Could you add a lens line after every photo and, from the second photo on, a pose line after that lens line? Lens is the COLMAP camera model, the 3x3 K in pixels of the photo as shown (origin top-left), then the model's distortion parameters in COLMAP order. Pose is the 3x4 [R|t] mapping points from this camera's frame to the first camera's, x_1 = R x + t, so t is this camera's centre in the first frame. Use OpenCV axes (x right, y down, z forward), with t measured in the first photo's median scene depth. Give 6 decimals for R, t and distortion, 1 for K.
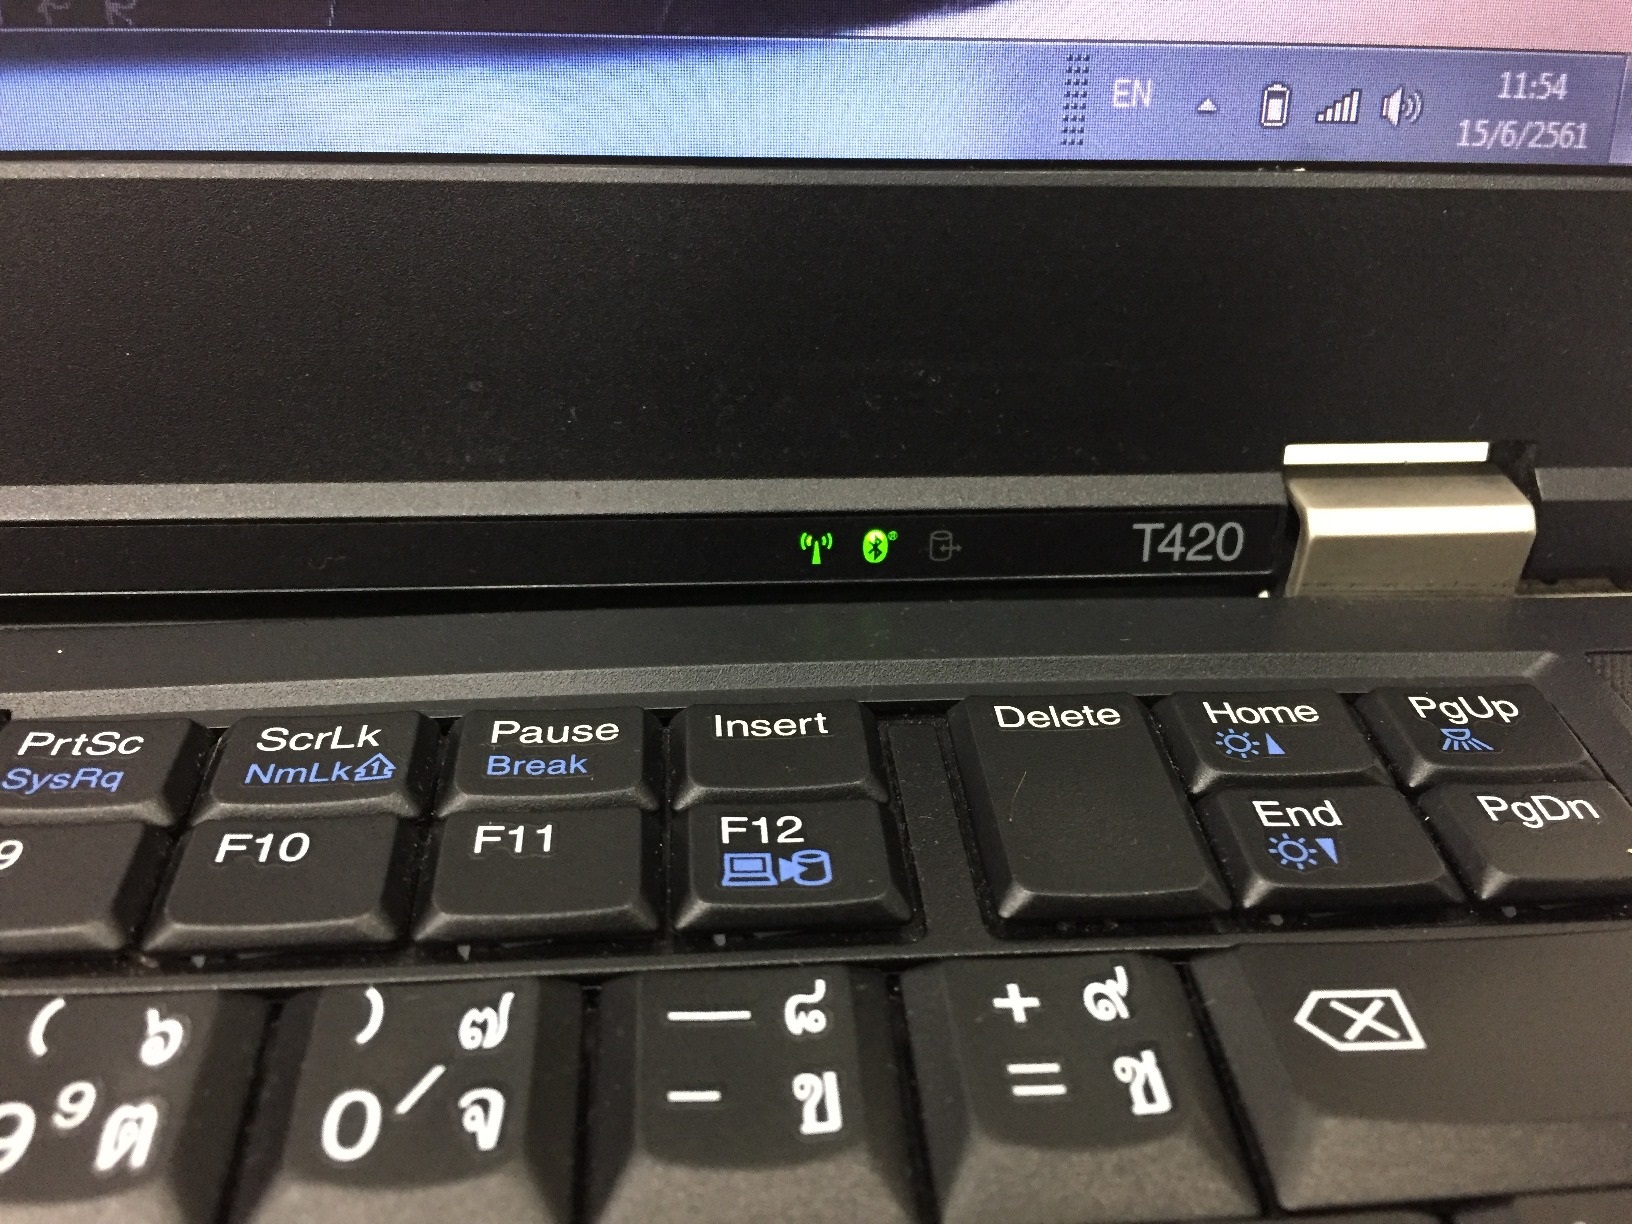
lens RADIAL K [[1436.0, 0, 816.0], [0, 1436.0, 612.0], [0, 0, 1]] dist [0.063377, -0.134525]
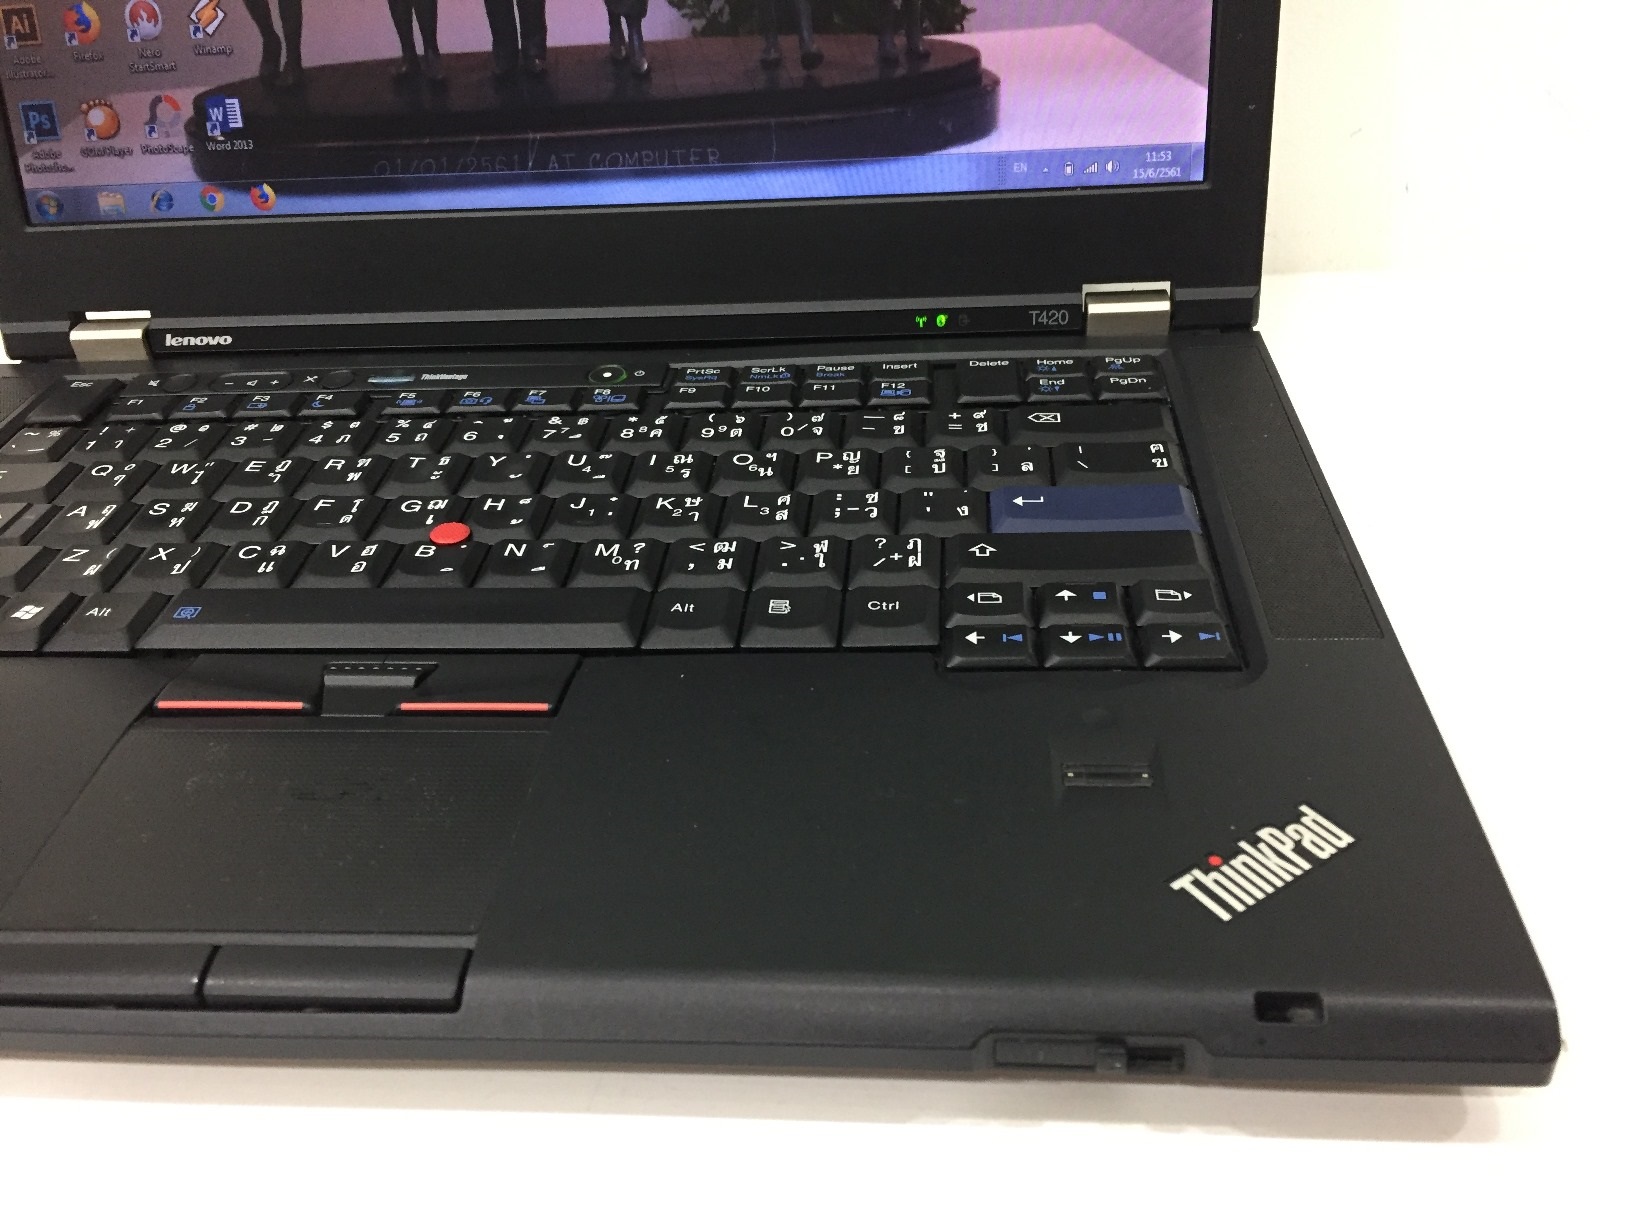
lens RADIAL K [[1406.1, 0, 816.0], [0, 1406.1, 612.0], [0, 0, 1]] dist [0.099065, -0.163437]
pose [[0.981615, 0.012071, -0.190490, 0.400271], [-0.014385, 0.999839, -0.010767, 0.675750], [0.190329, 0.013310, 0.981630, -2.193160]]
